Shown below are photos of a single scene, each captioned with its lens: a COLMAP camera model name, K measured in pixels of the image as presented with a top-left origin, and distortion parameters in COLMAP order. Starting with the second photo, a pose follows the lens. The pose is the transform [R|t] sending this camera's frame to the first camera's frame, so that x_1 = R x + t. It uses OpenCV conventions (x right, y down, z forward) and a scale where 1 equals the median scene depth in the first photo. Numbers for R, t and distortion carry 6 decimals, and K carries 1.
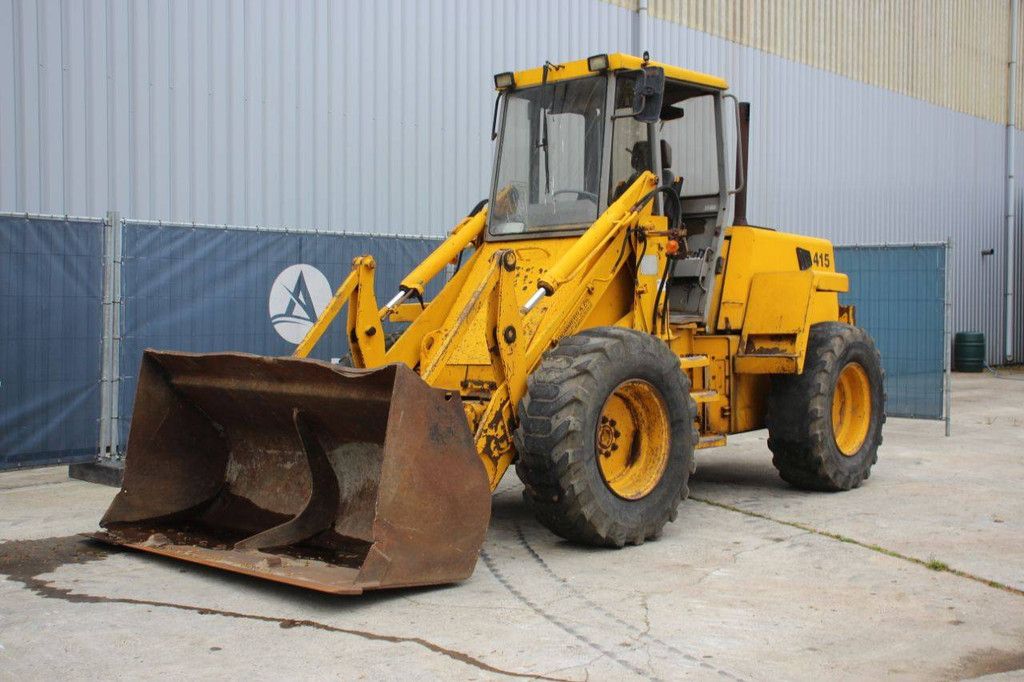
lens RADIAL K [[1234.7, 0, 512.0], [0, 1234.7, 341.0], [0, 0, 1]] dist [0.001221, 0.018812]
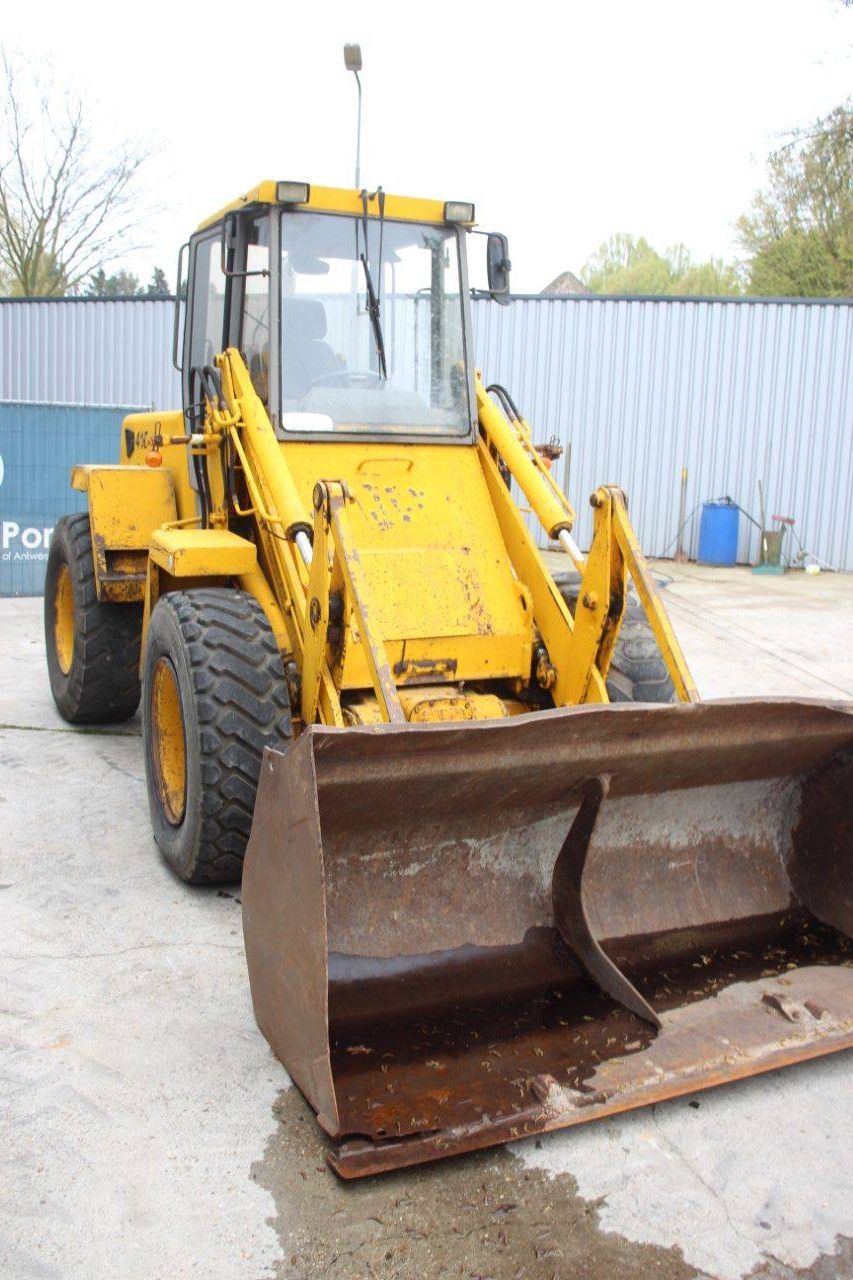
lens RADIAL K [[1128.1, 0, 426.5], [0, 1128.1, 640.0], [0, 0, 1]] dist [-0.161274, 0.182481]
pose [[0.383736, -0.153196, 0.910647, -0.592161], [-0.015984, 0.984894, 0.172422, -0.086792], [-0.923305, -0.080721, 0.375490, 0.755346]]
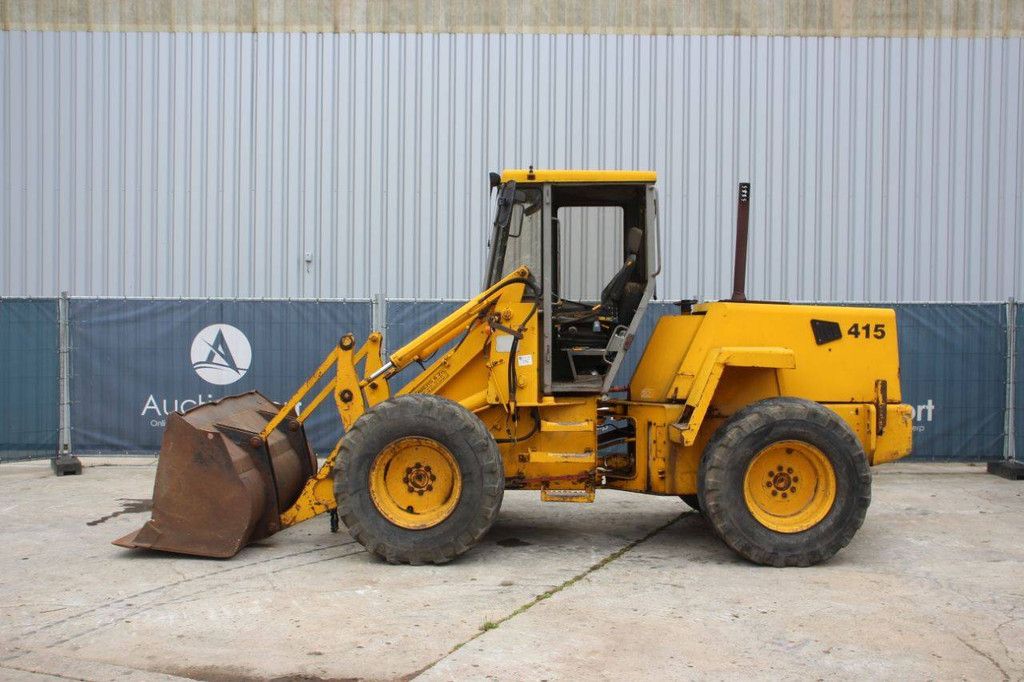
lens RADIAL K [[1094.3, 0, 512.0], [0, 1094.3, 341.0], [0, 0, 1]] dist [-0.045261, 0.045267]
pose [[0.644010, 0.024179, -0.764635, 0.940903], [-0.030103, 0.999527, 0.006253, -0.071354], [0.764425, 0.018991, 0.644433, 0.311402]]
